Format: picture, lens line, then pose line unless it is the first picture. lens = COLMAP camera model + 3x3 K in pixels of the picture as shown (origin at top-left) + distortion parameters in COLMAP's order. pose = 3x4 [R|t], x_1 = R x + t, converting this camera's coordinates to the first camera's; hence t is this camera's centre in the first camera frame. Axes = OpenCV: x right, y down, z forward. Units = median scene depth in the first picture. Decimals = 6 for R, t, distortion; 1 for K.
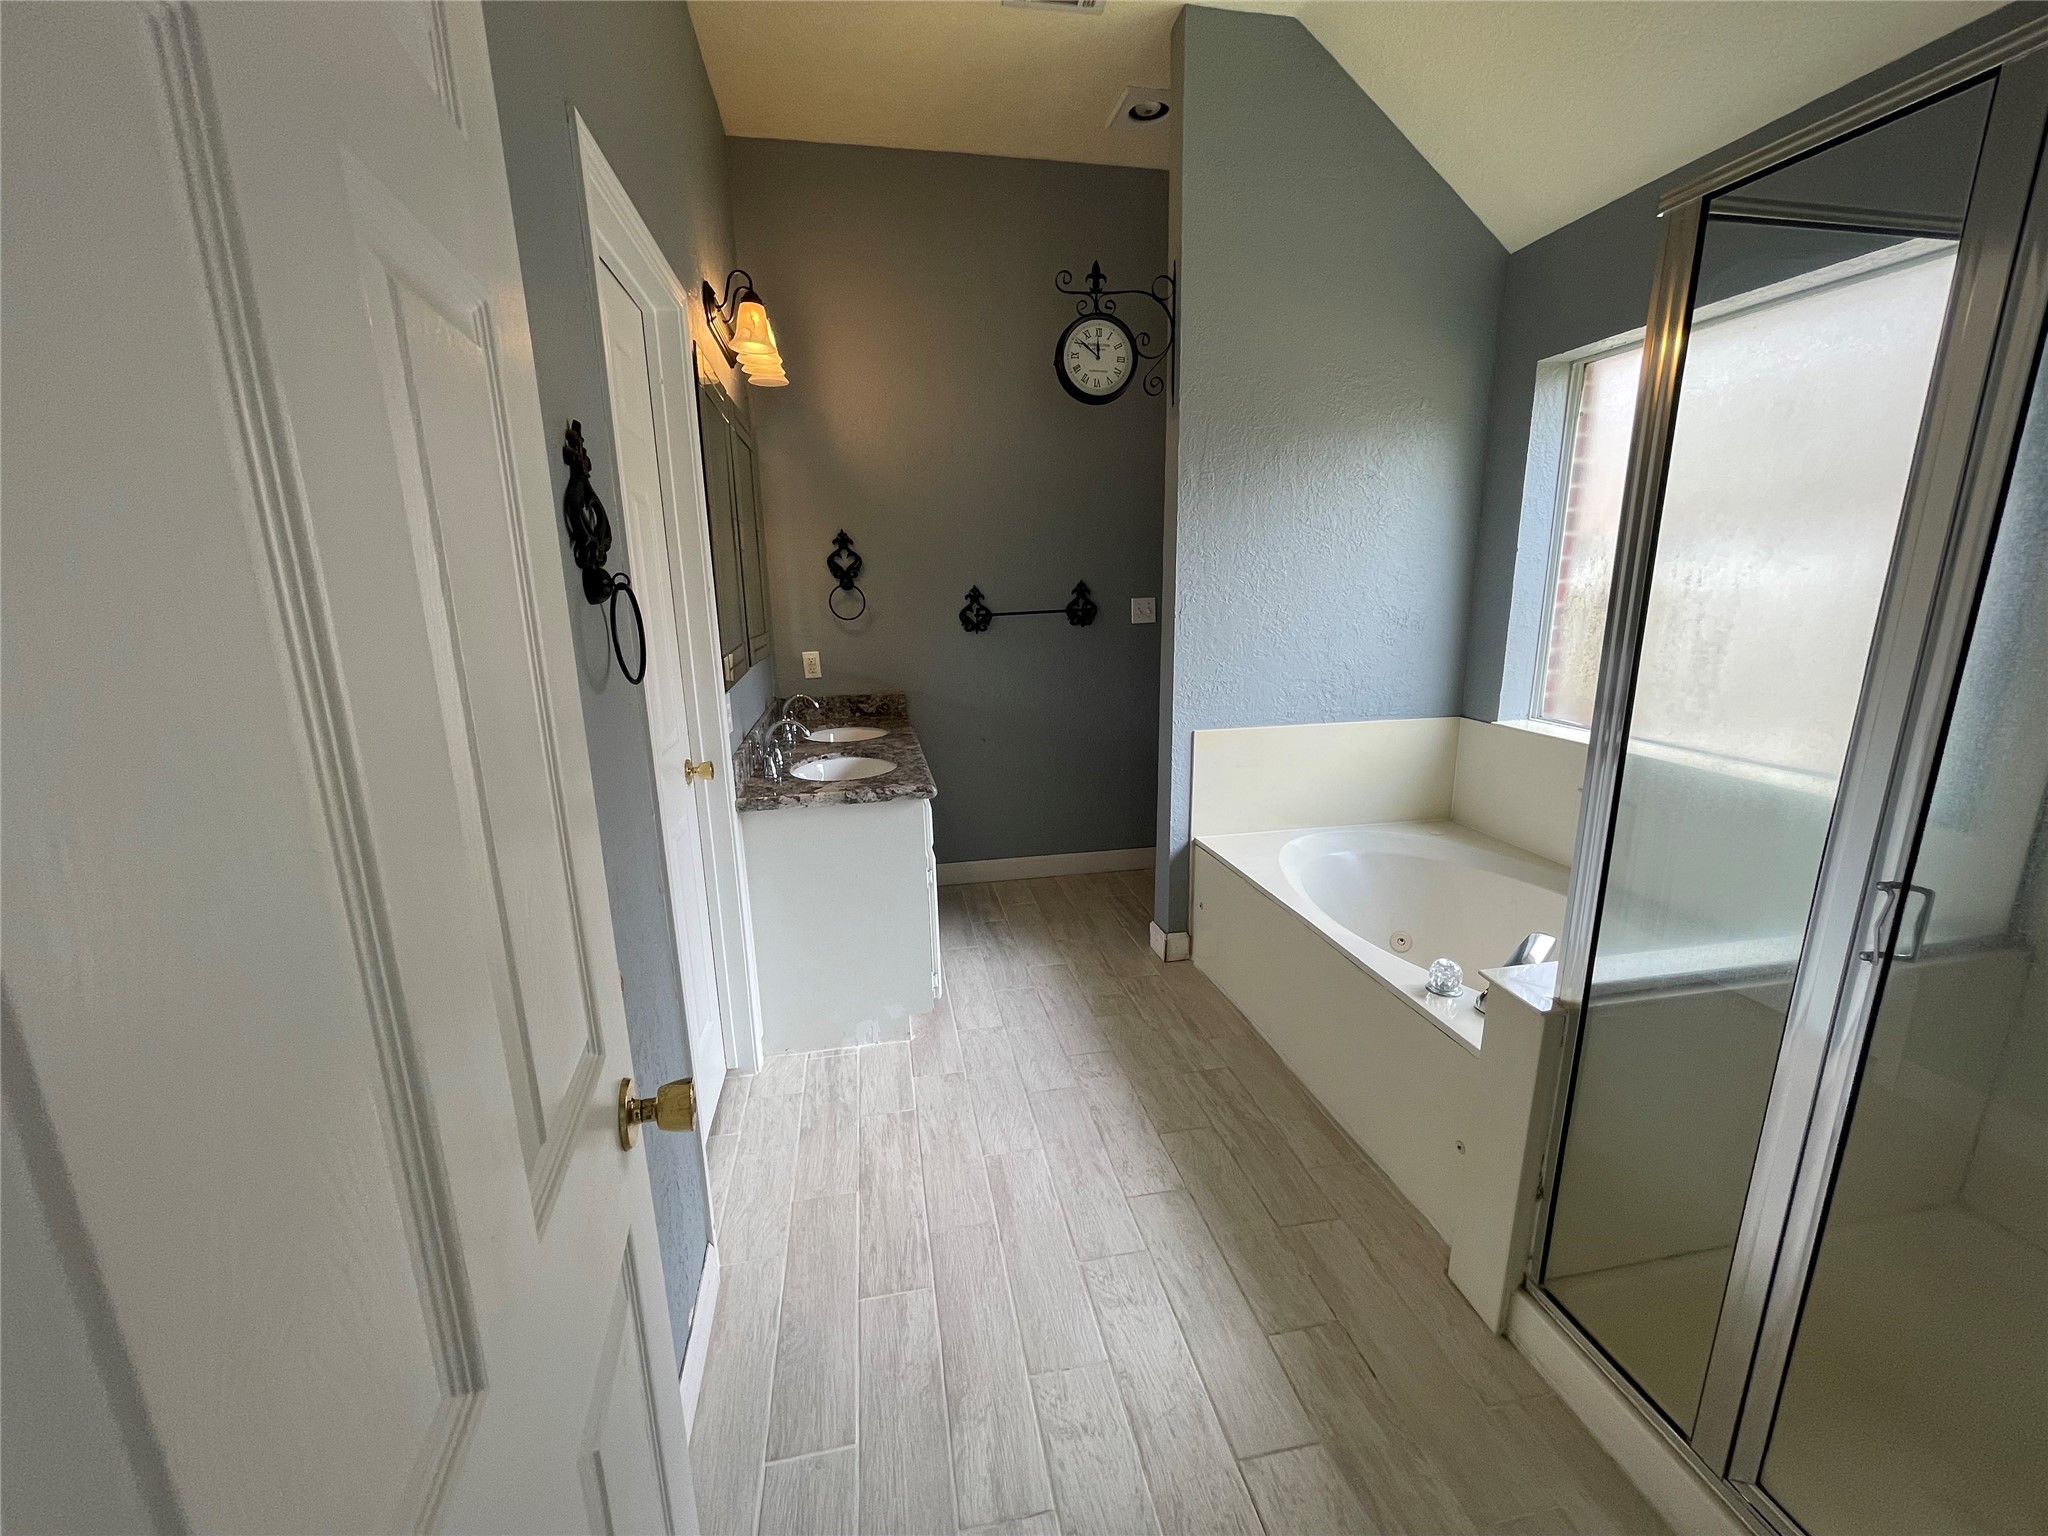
lens RADIAL K [[824.0, 0, 1022.4], [0, 824.0, 768.7], [0, 0, 1]] dist [-0.001272, 0.000973]
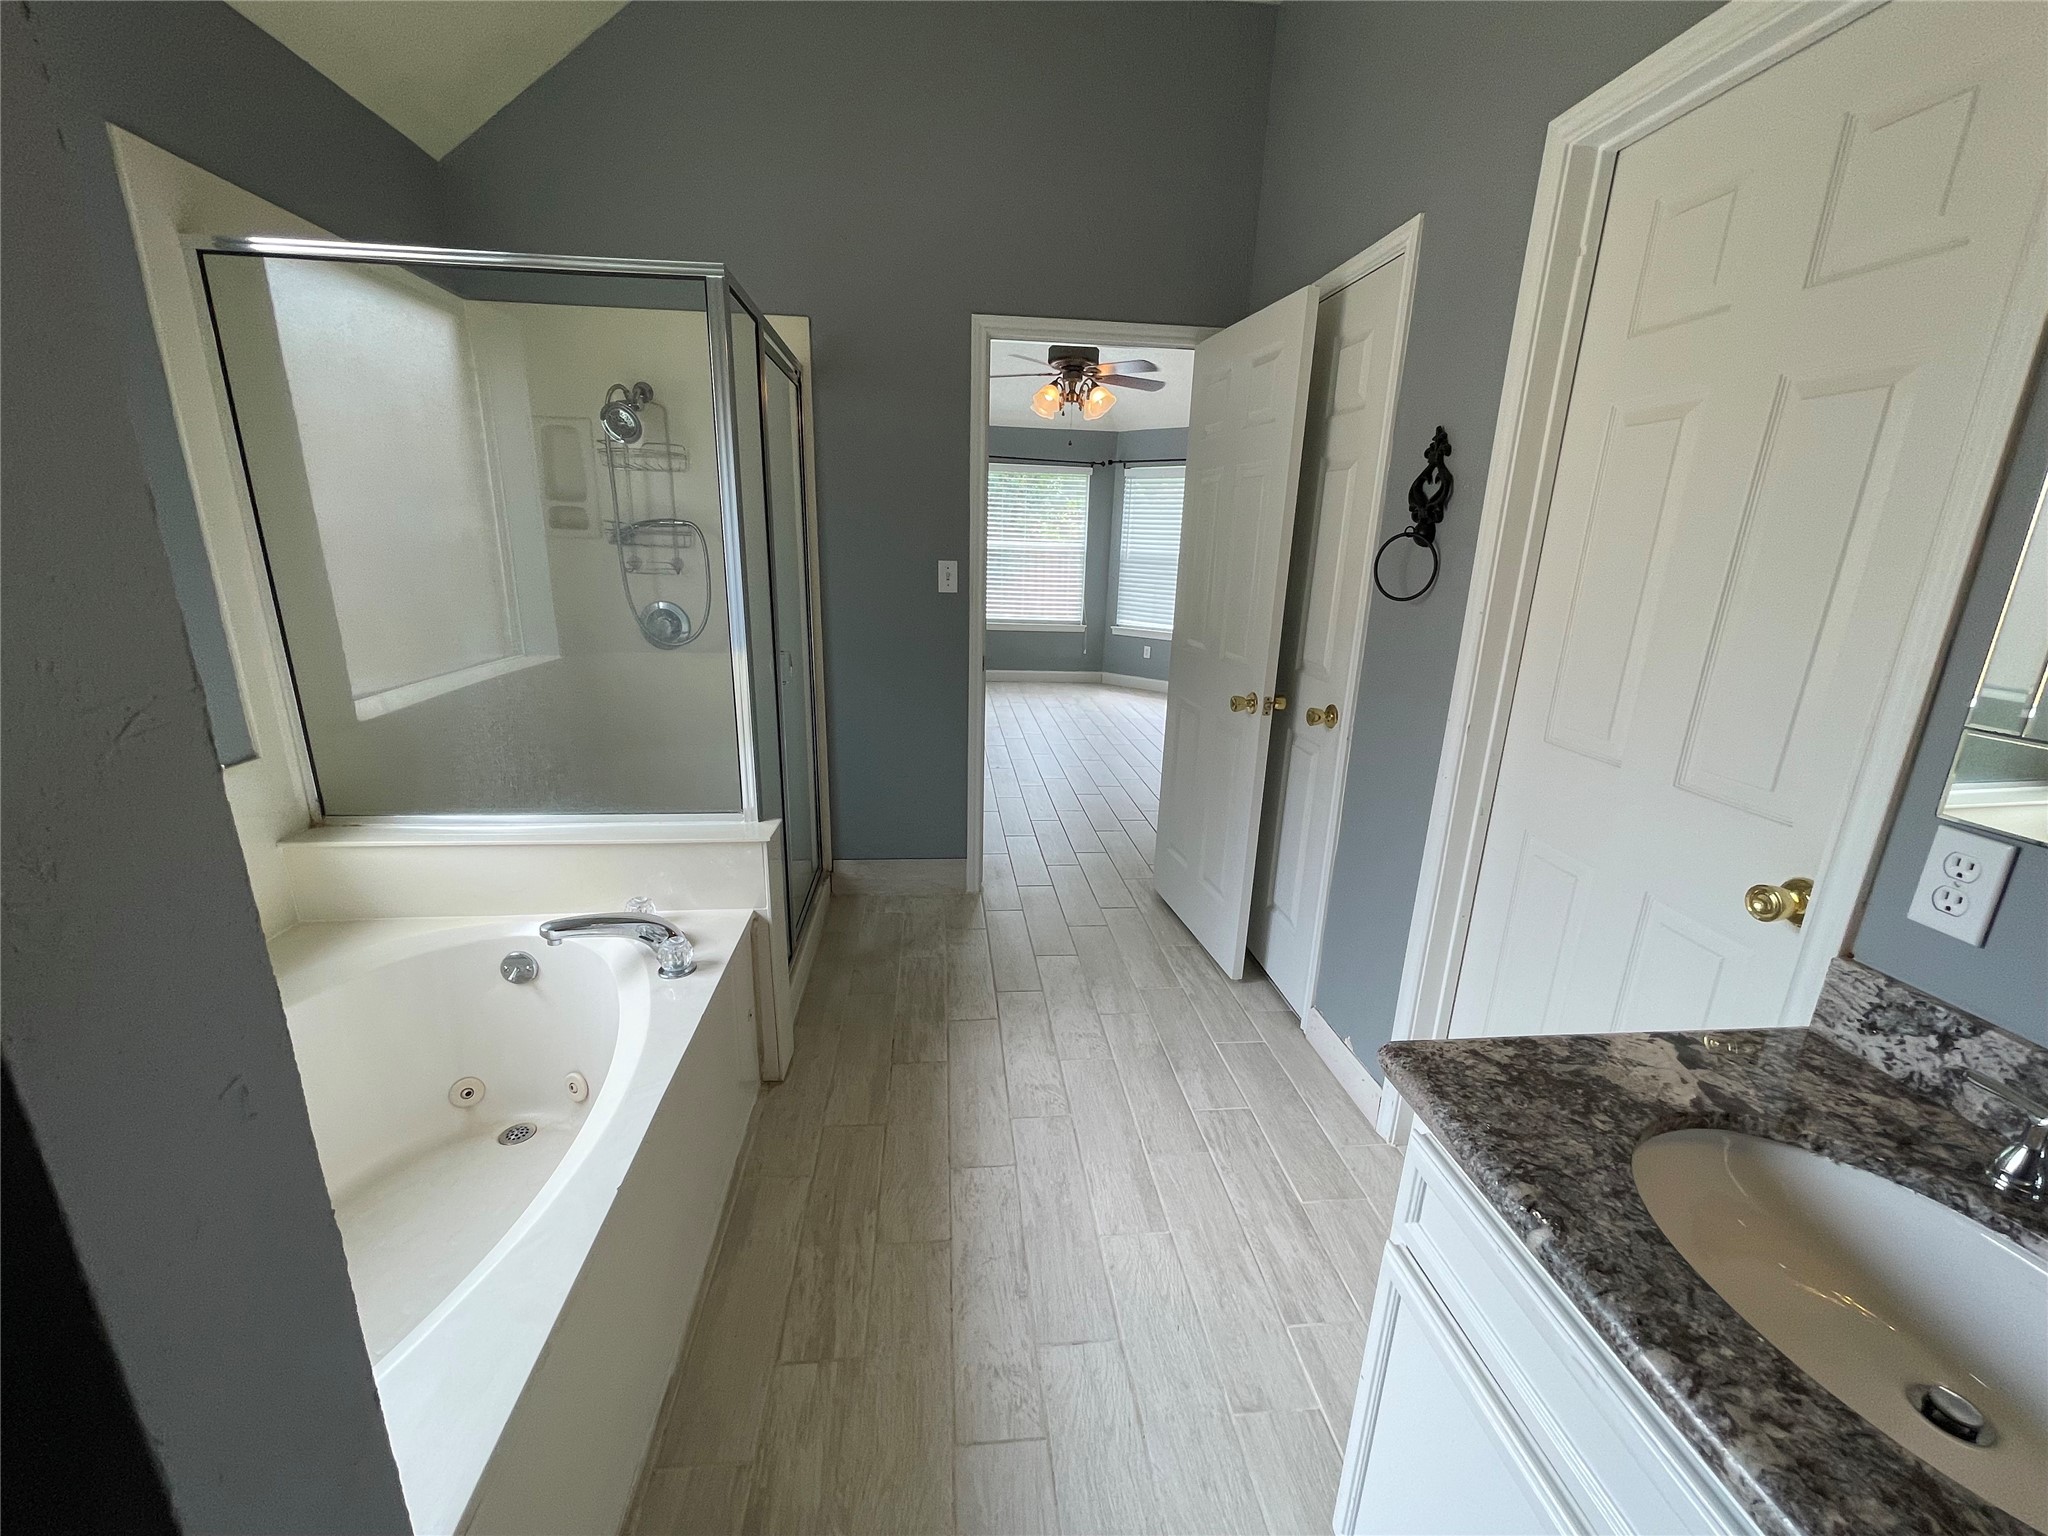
lens RADIAL K [[824.0, 0, 1024.3], [0, 824.0, 780.7], [0, 0, 1]] dist [-0.001272, 0.000973]
pose [[-0.995906, -0.034505, 0.083547, 0.046789], [0.011397, 0.868963, 0.494746, -0.343962], [-0.089670, 0.493673, -0.865012, 1.535249]]
